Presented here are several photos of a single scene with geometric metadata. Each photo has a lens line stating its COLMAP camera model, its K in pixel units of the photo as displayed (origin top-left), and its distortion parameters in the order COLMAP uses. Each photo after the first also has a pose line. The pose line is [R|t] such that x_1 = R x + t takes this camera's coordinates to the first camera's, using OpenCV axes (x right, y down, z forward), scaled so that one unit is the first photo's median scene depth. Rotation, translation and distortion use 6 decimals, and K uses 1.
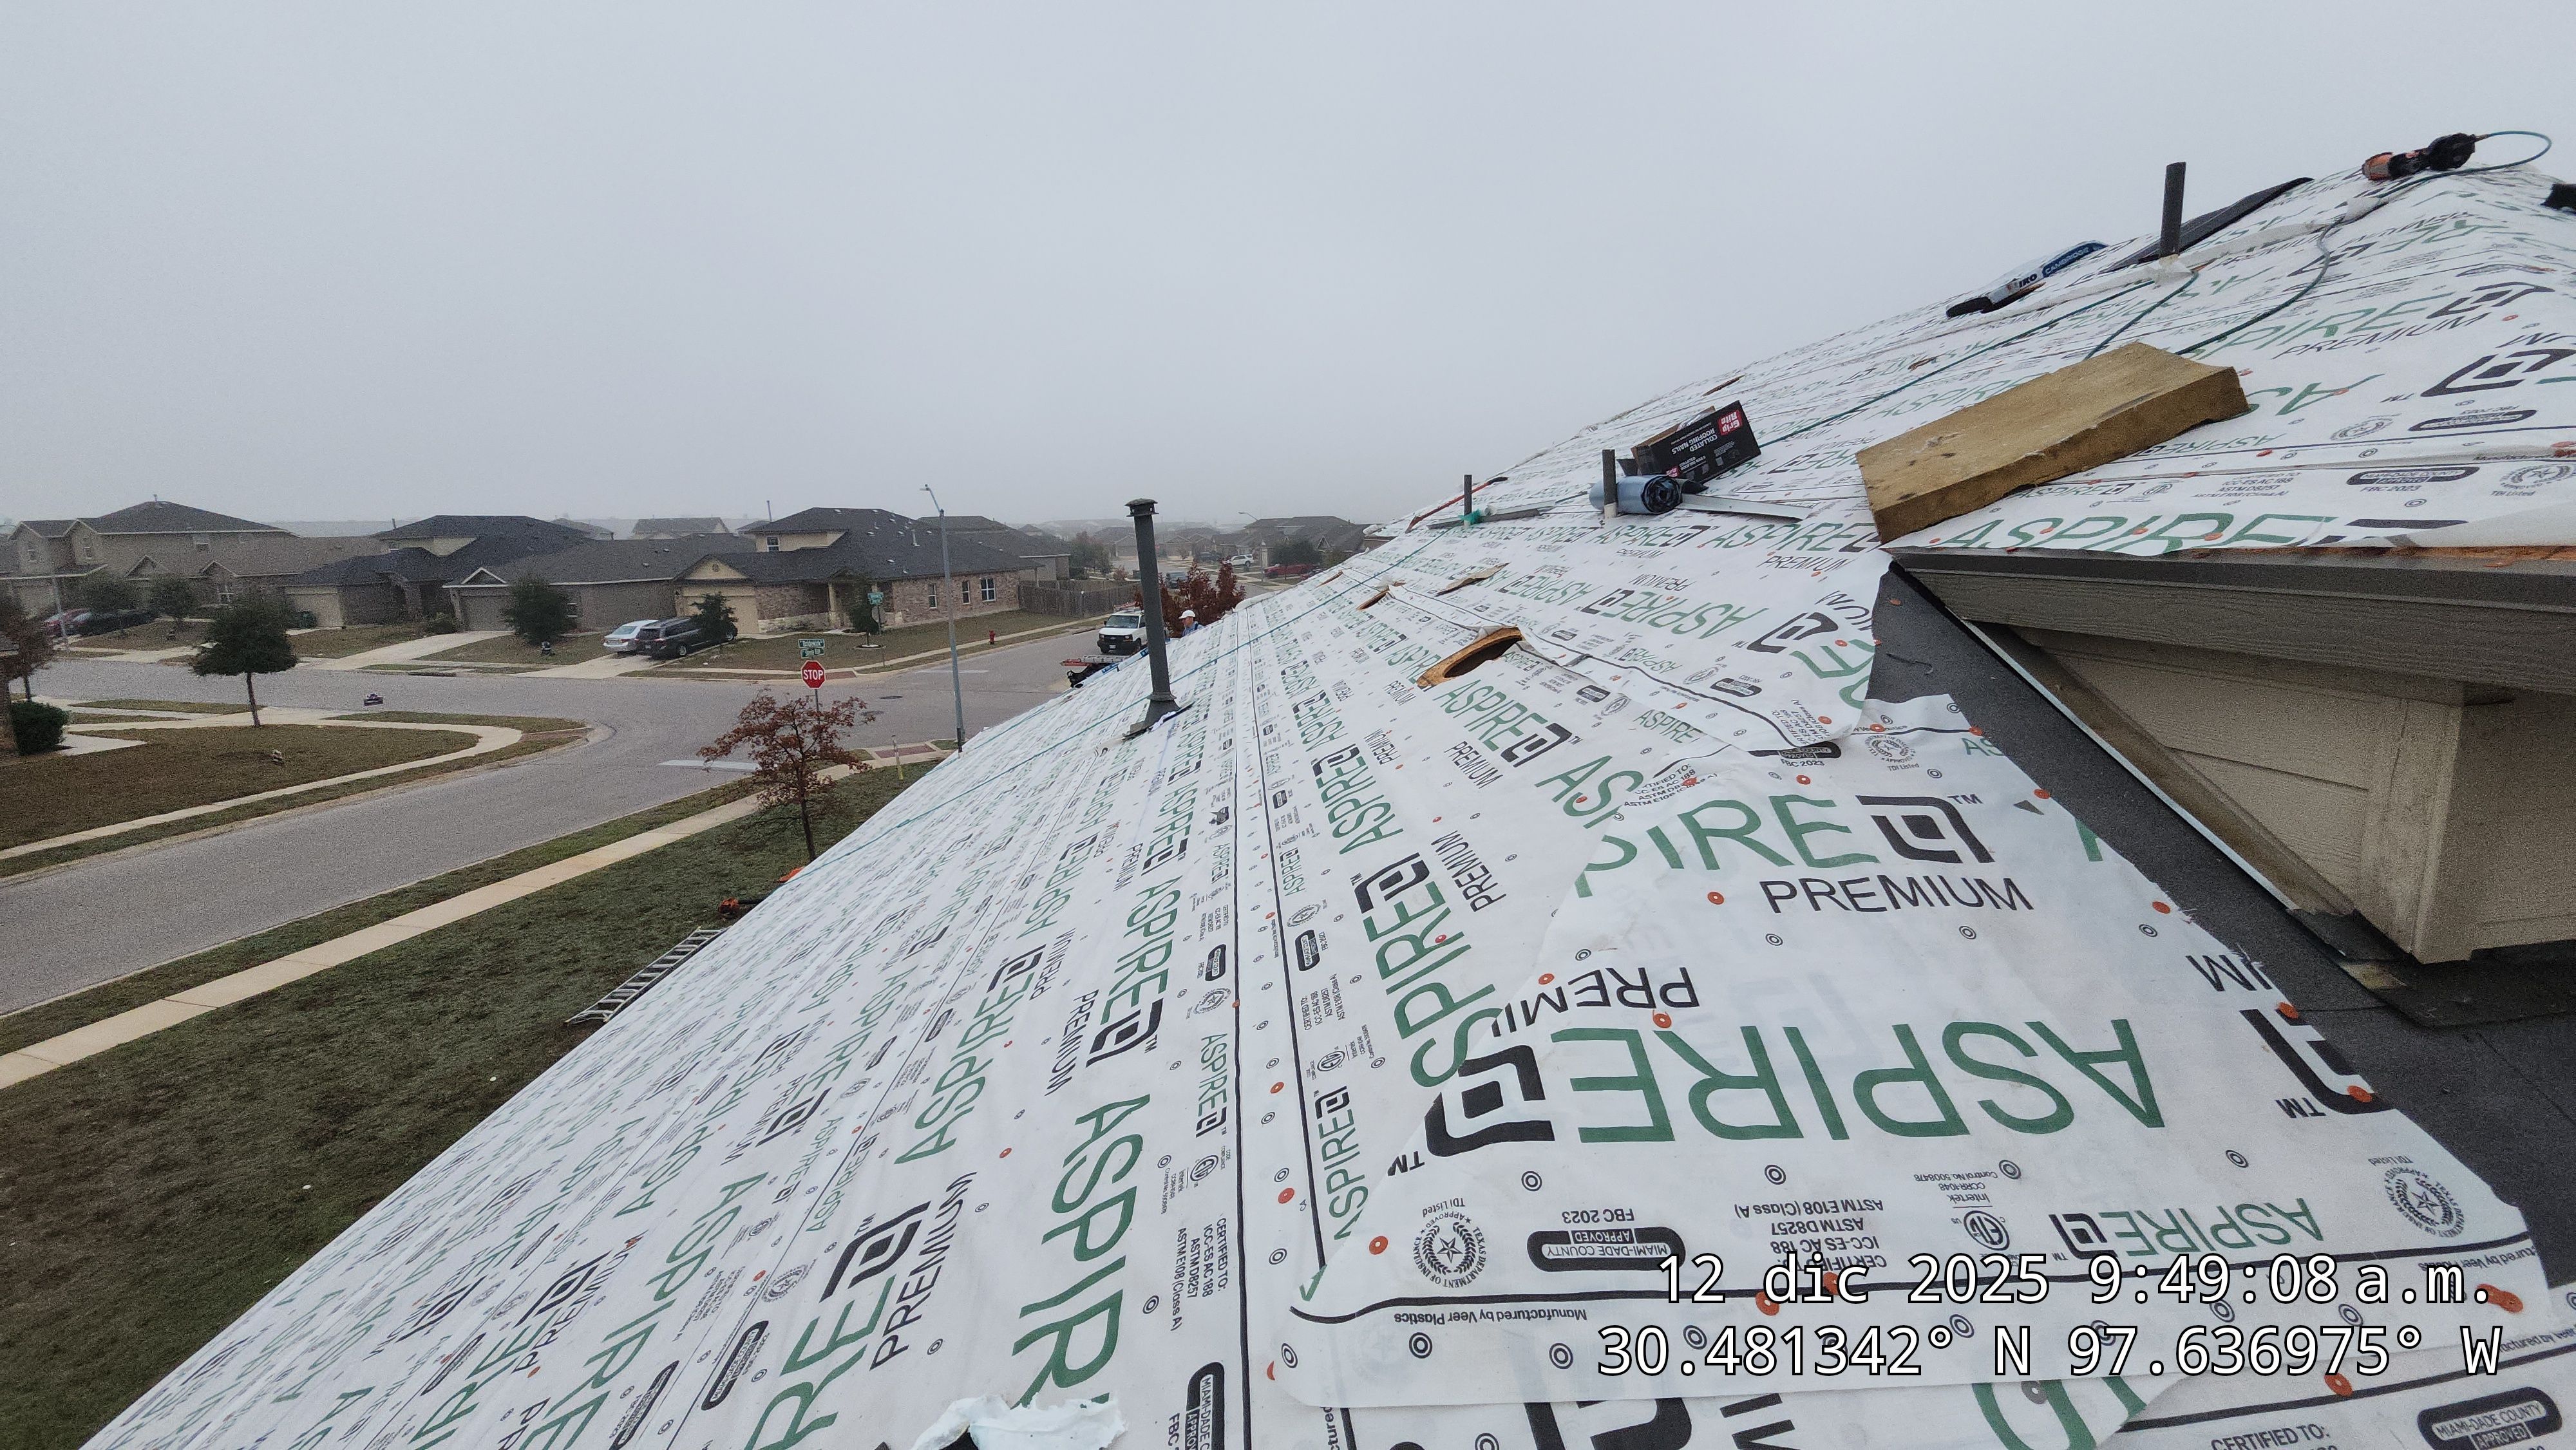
lens RADIAL K [[1002.4, 0, 1299.6], [0, 1002.4, 721.8], [0, 0, 1]] dist [-0.004399, -0.008737]
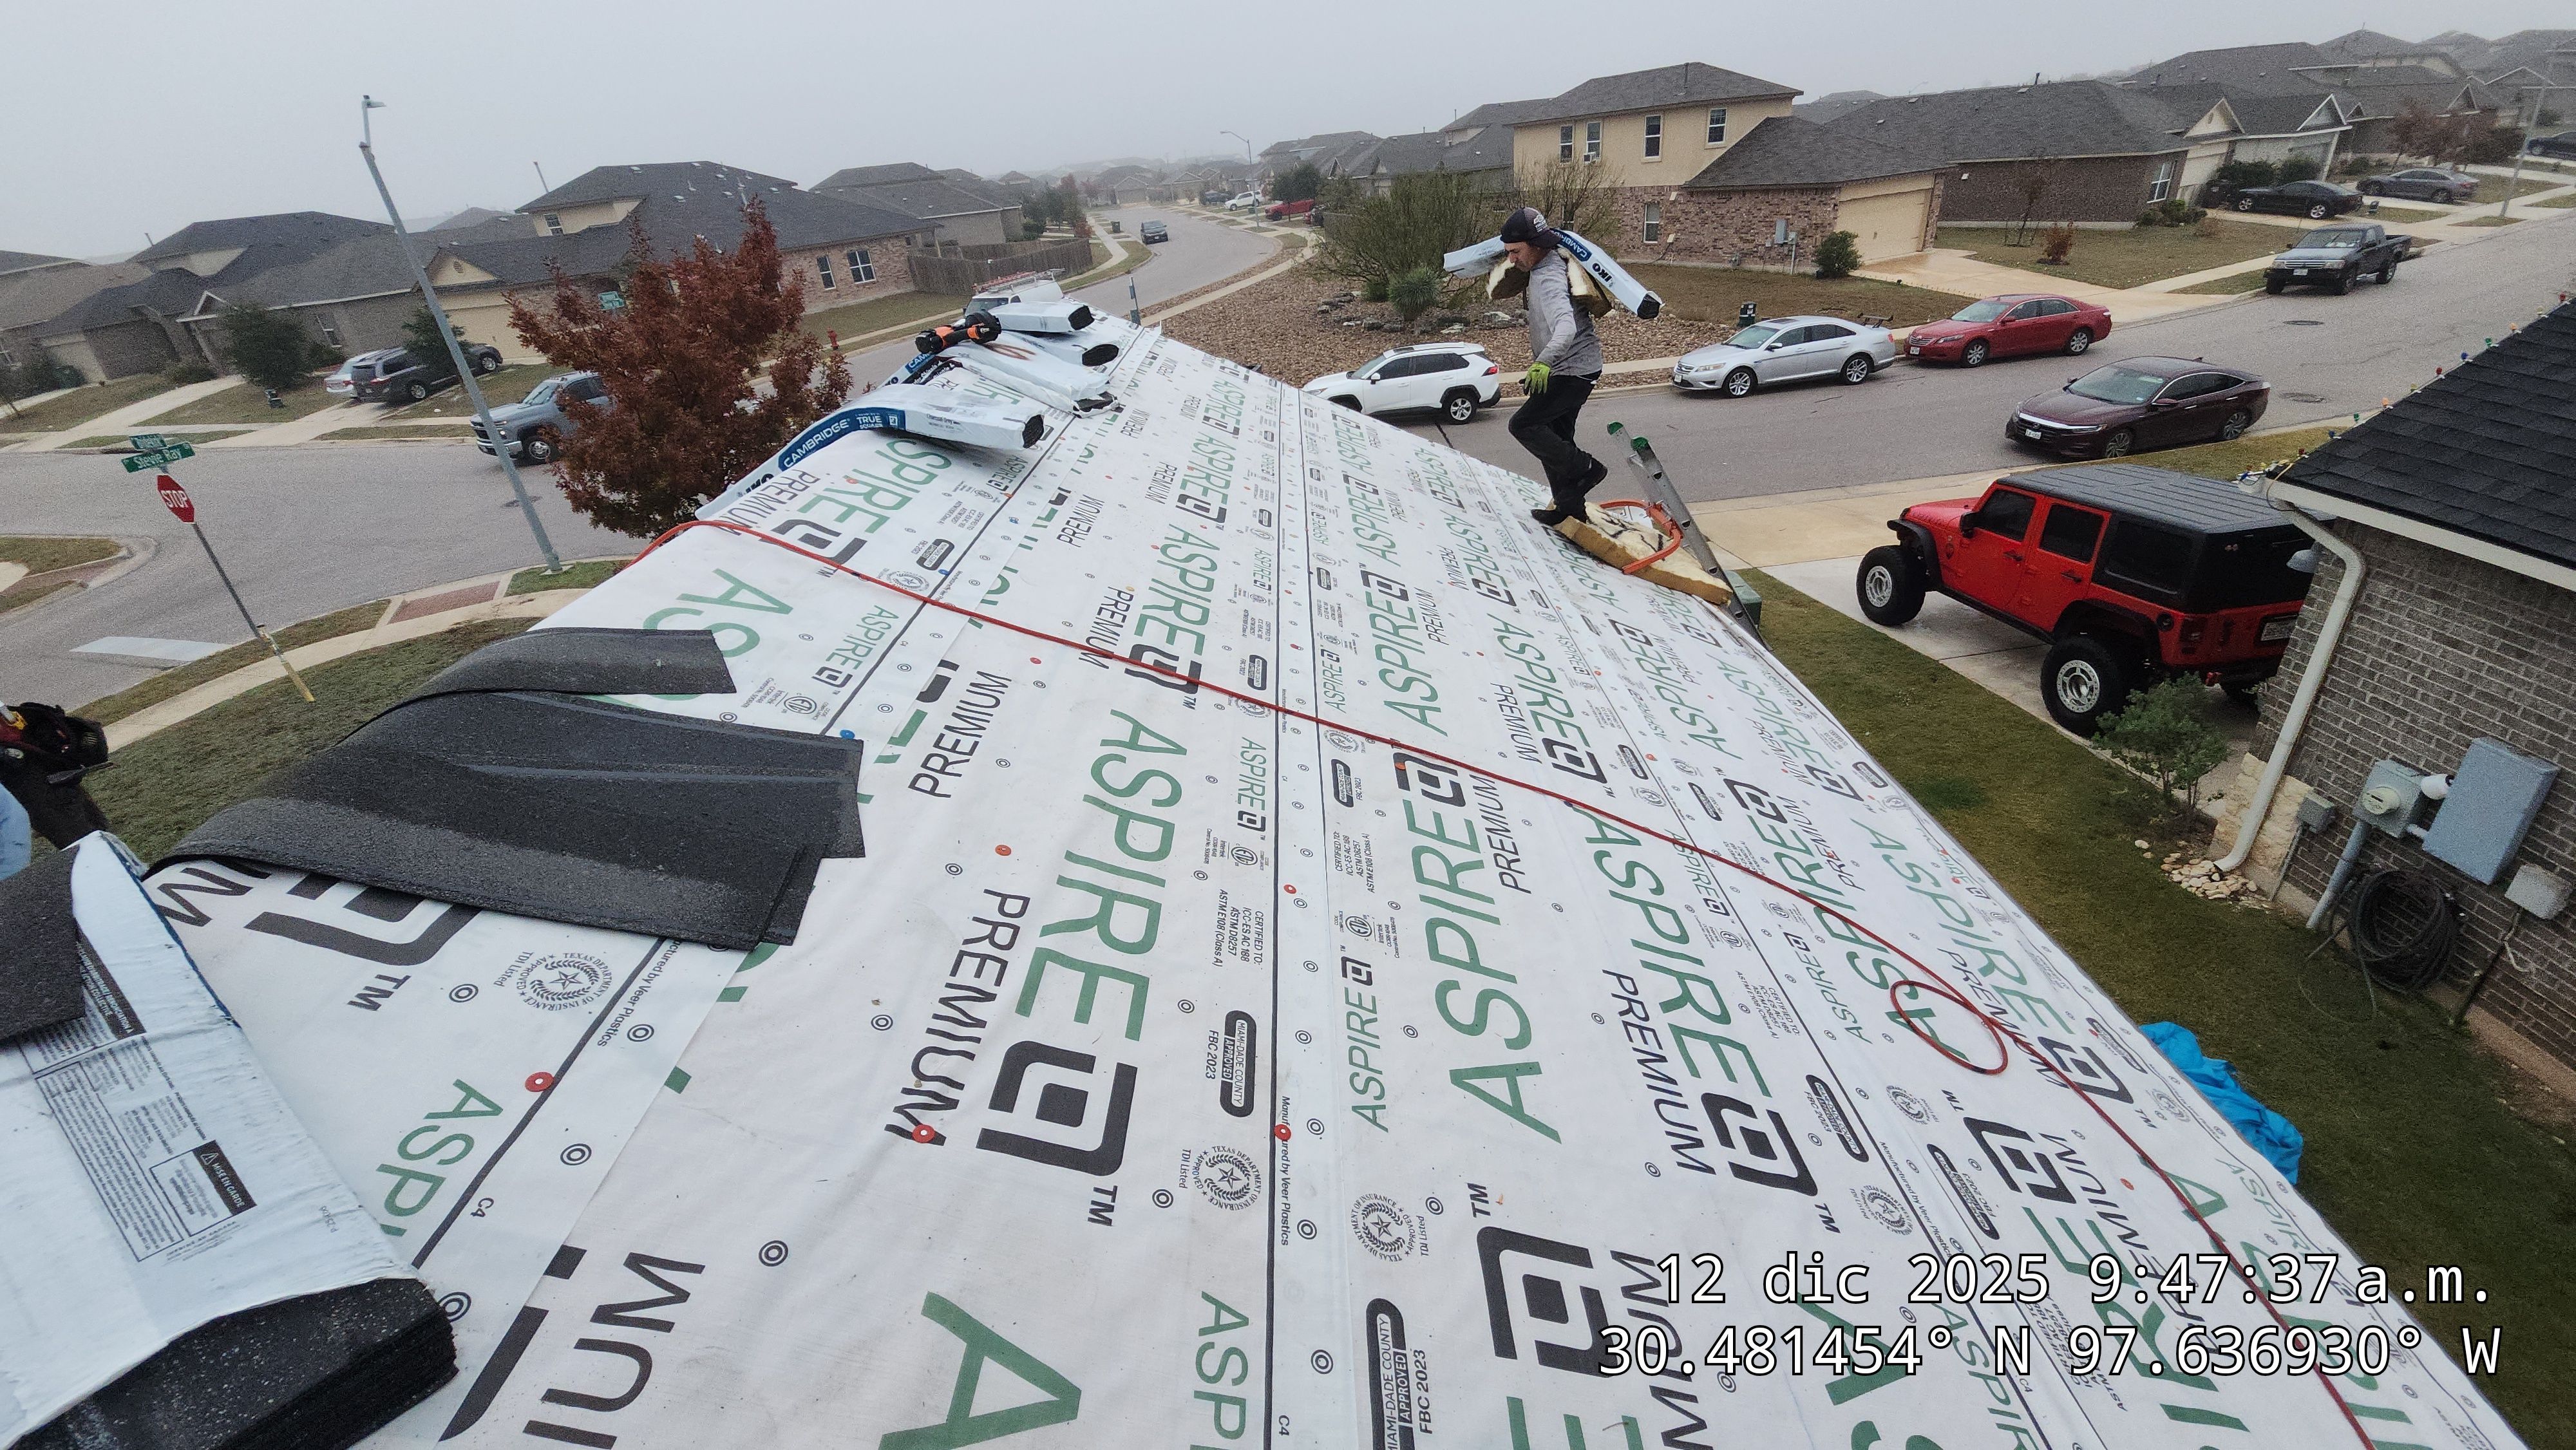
lens RADIAL K [[1002.4, 0, 1311.3], [0, 1002.4, 713.0], [0, 0, 1]] dist [-0.004399, -0.008737]
pose [[0.997113, -0.040333, -0.064336, 0.075286], [0.058364, 0.949090, 0.309550, -0.029644], [0.048575, -0.312411, 0.948704, 0.222398]]
